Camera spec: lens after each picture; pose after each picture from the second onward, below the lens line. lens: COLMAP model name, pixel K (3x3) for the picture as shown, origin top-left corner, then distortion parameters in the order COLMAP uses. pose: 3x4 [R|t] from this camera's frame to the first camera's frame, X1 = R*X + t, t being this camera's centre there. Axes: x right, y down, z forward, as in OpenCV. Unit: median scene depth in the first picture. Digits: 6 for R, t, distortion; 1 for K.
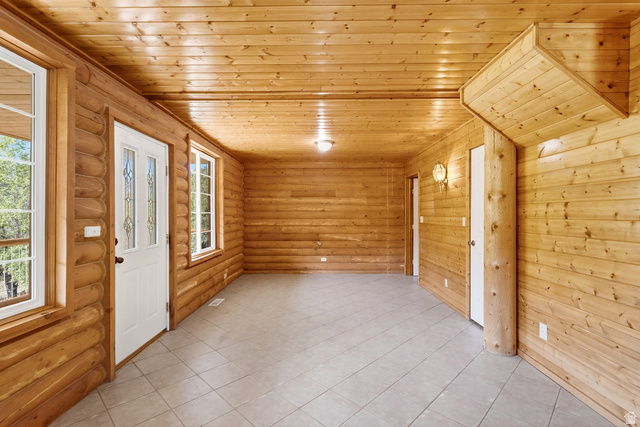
lens RADIAL K [[300.1, 0, 320.0], [0, 300.1, 213.5], [0, 0, 1]] dist [-0.038940, 0.025612]
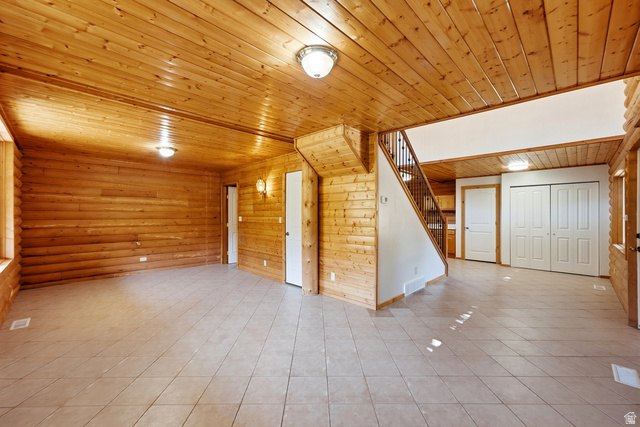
lens RADIAL K [[259.9, 0, 324.1], [0, 259.9, 214.9], [0, 0, 1]] dist [-0.000079, 0.000057]
pose [[0.696620, 0.003557, 0.717431, -0.250927], [-0.005106, 0.999987, 0.000000, 0.000562], [-0.717422, -0.003664, 0.696629, -0.064266]]
